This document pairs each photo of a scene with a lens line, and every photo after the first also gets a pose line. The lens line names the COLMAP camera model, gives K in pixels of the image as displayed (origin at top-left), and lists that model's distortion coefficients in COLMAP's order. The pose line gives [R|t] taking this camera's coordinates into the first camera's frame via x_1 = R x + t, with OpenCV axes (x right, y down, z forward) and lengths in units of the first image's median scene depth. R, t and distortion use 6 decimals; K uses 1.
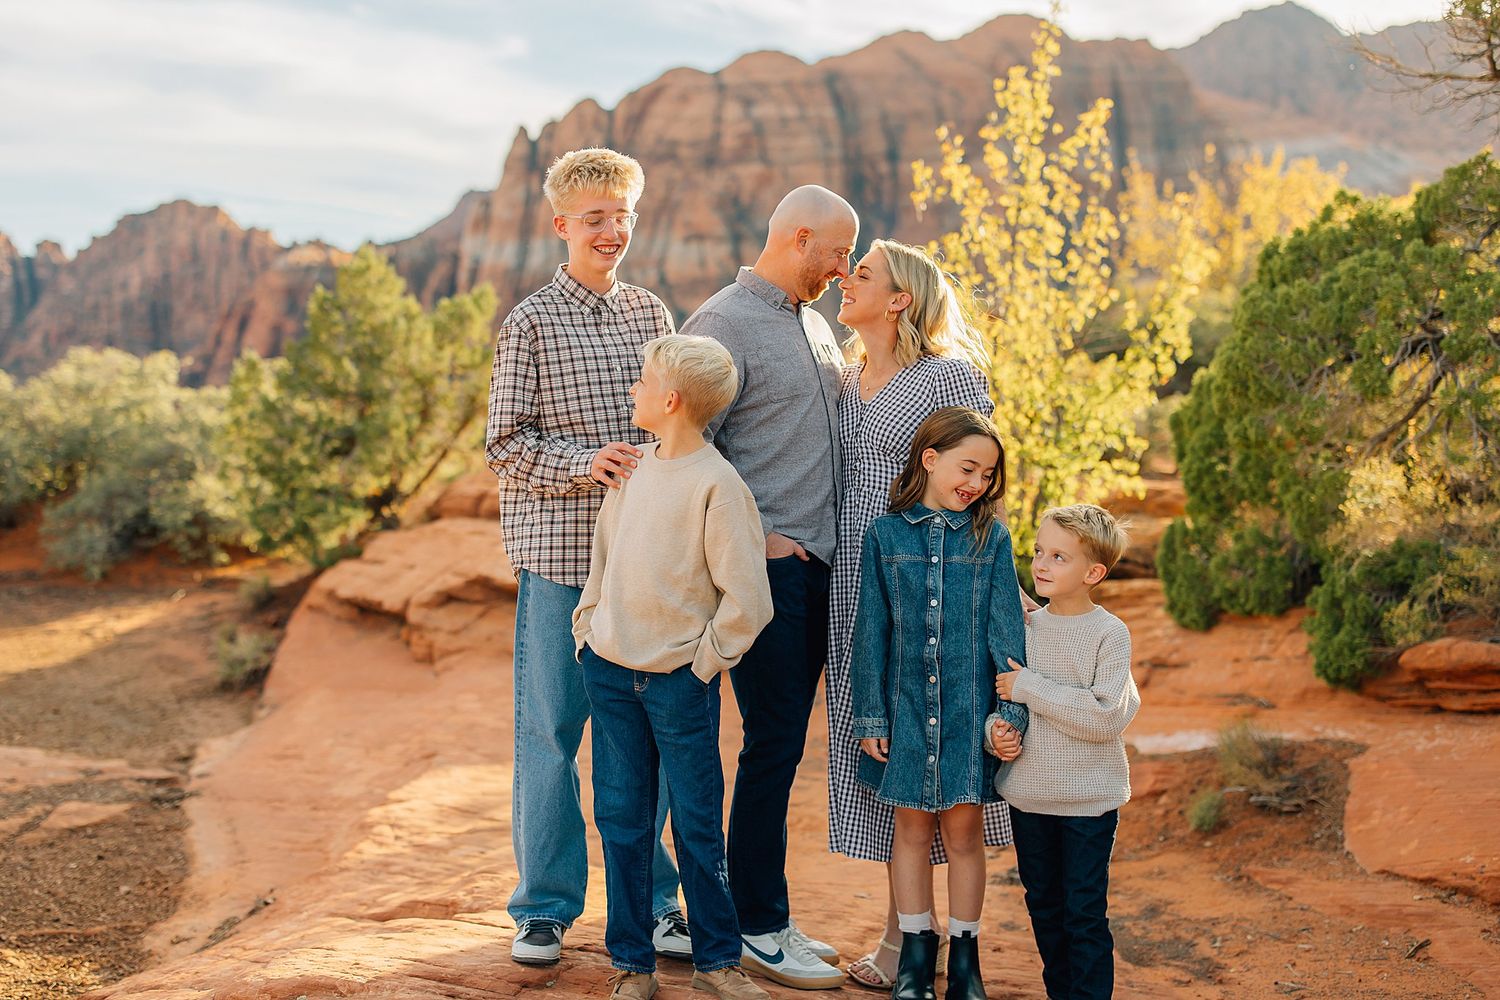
lens RADIAL K [[2425.8, 0, 720.9], [0, 2425.8, 495.3], [0, 0, 1]] dist [0.039837, 0.038520]
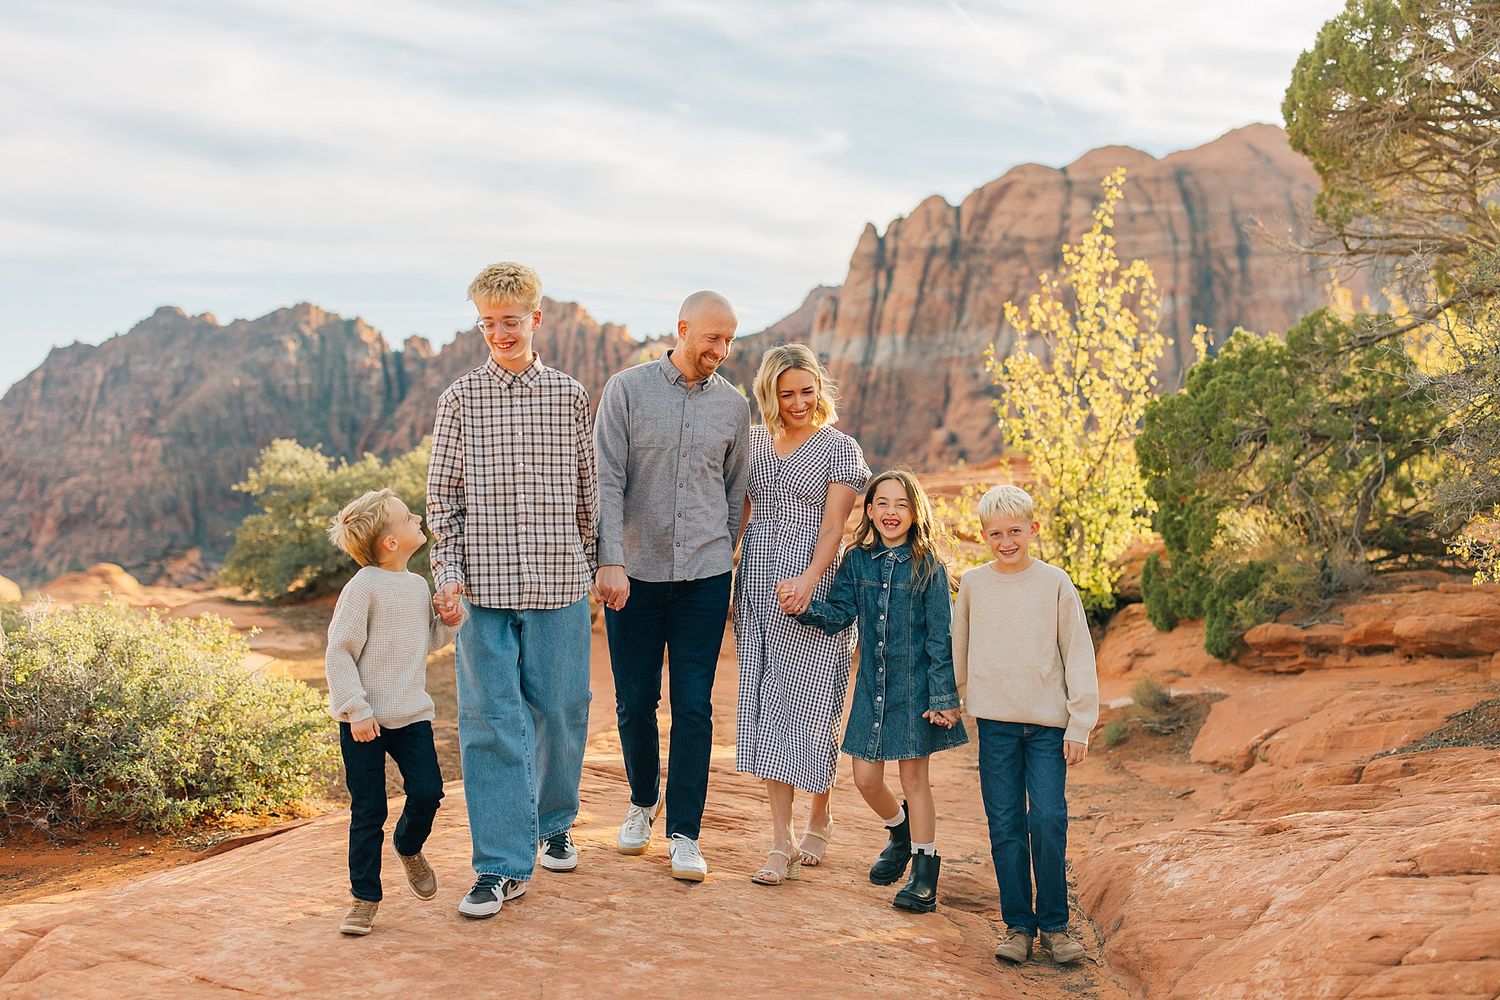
lens RADIAL K [[2425.8, 0, 720.9], [0, 2425.8, 495.3], [0, 0, 1]] dist [0.039837, 0.038520]
pose [[0.989671, 0.009809, -0.143023, 0.002898], [-0.015355, 0.999170, -0.037724, 0.000690], [0.142534, 0.039531, 0.989000, -0.009733]]
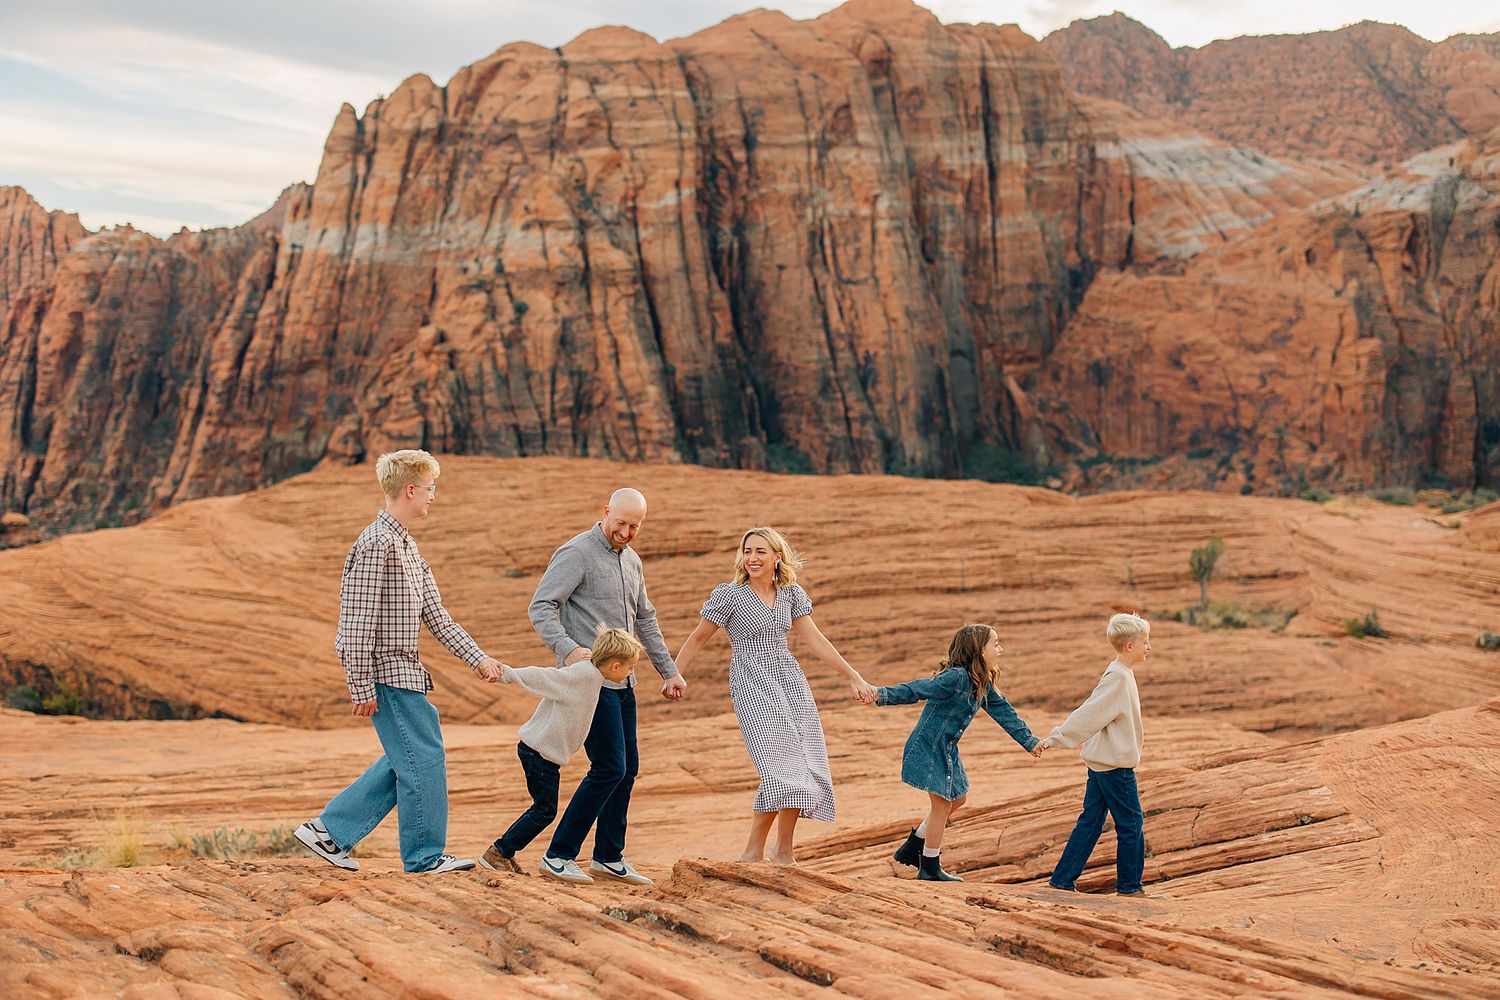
lens RADIAL K [[2190.6, 0, 728.4], [0, 2190.6, 490.7], [0, 0, 1]] dist [0.019386, 0.008370]
pose [[0.995526, 0.010068, 0.093946, -0.014799], [-0.010081, 0.999949, -0.000335, -0.004834], [-0.093945, -0.000613, 0.995577, 0.156330]]
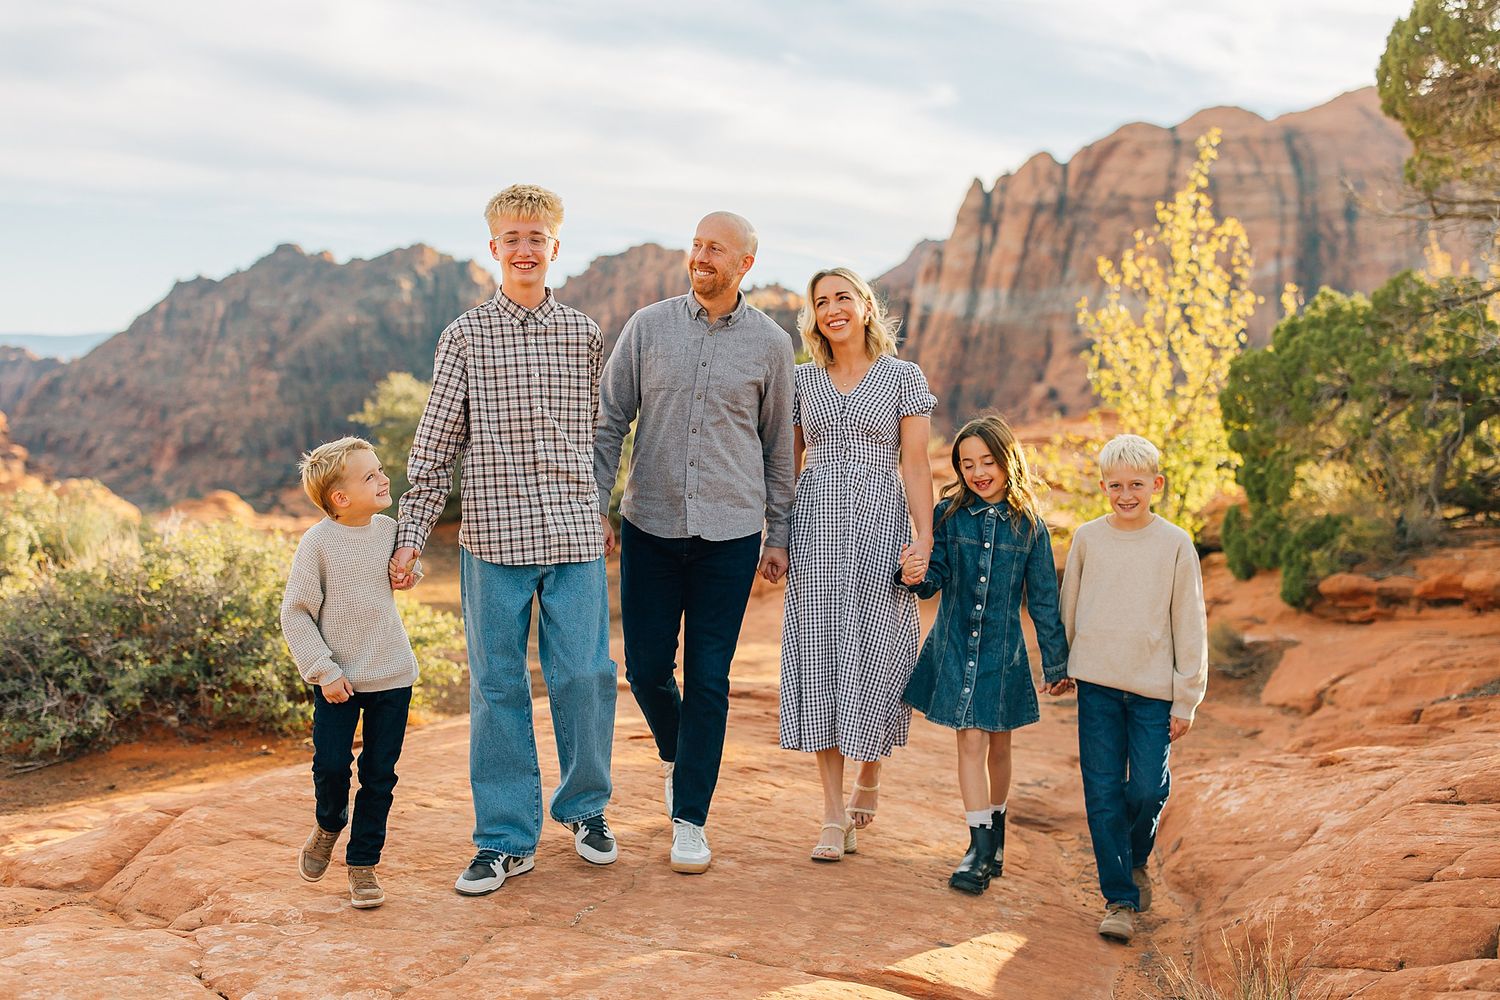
lens RADIAL K [[2285.9, 0, 750.0], [0, 2285.9, 500.0], [0, 0, 1]] dist [0.056965, -0.116361]
pose [[0.984767, 0.040322, -0.169139, -0.007473], [-0.042101, 0.999089, -0.006944, -0.005873], [0.168705, 0.013959, 0.985568, 0.033589]]
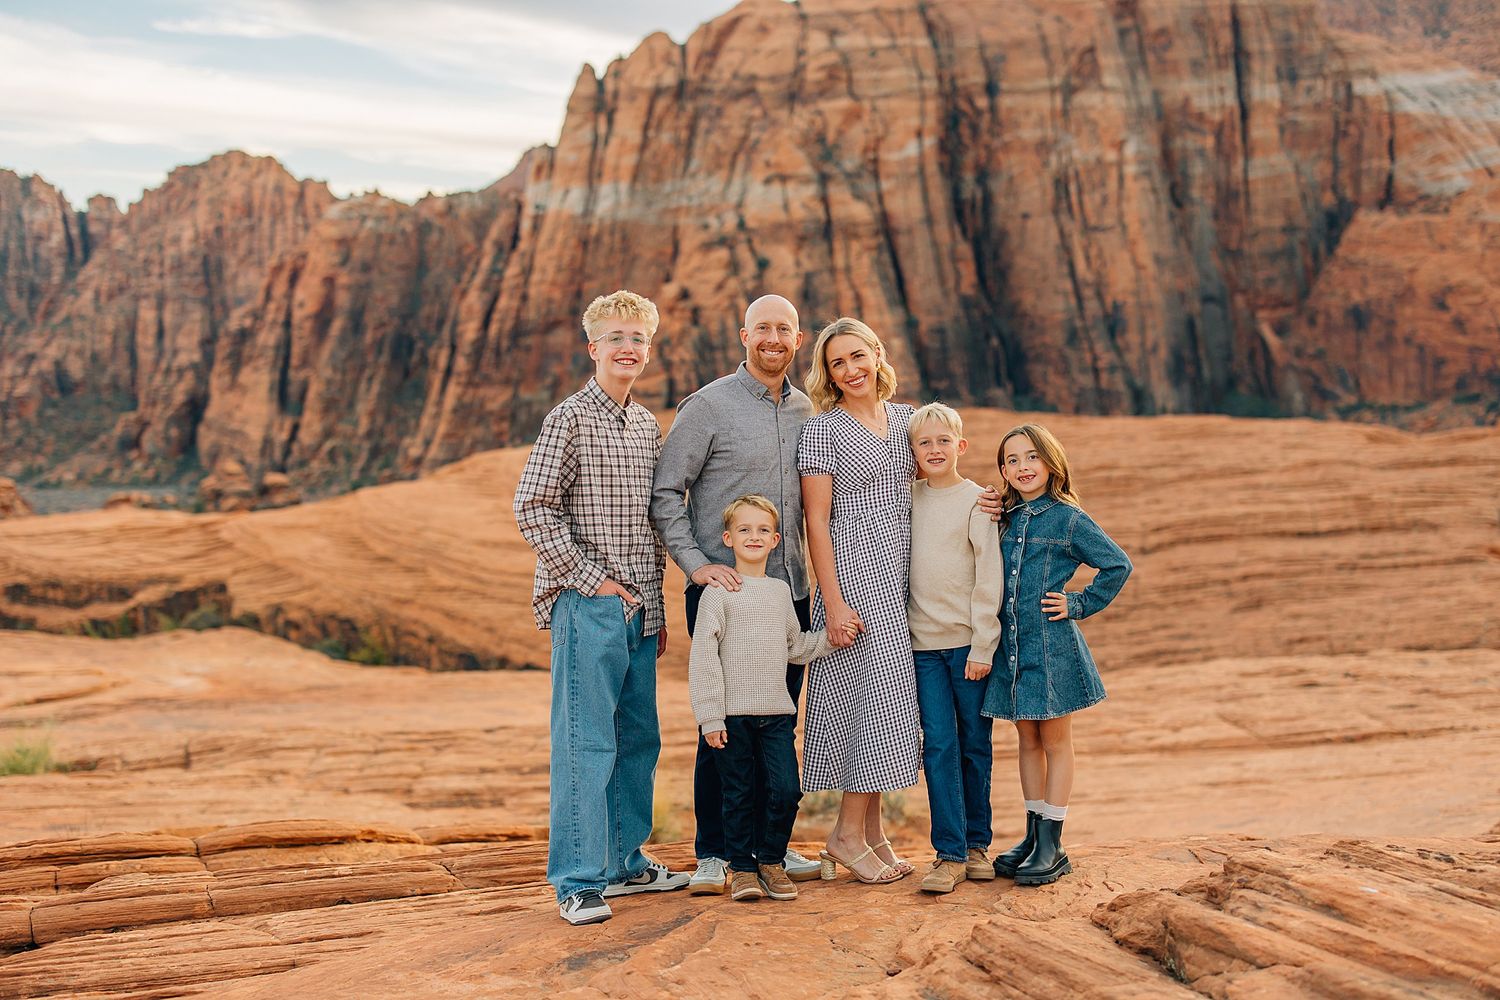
lens RADIAL K [[2190.6, 0, 728.4], [0, 2190.6, 490.7], [0, 0, 1]] dist [0.019386, 0.008370]
pose [[0.999917, -0.002366, -0.012650, -0.018432], [0.002621, 0.999792, 0.020209, -0.004300], [0.012600, -0.020241, 0.999716, 0.160187]]
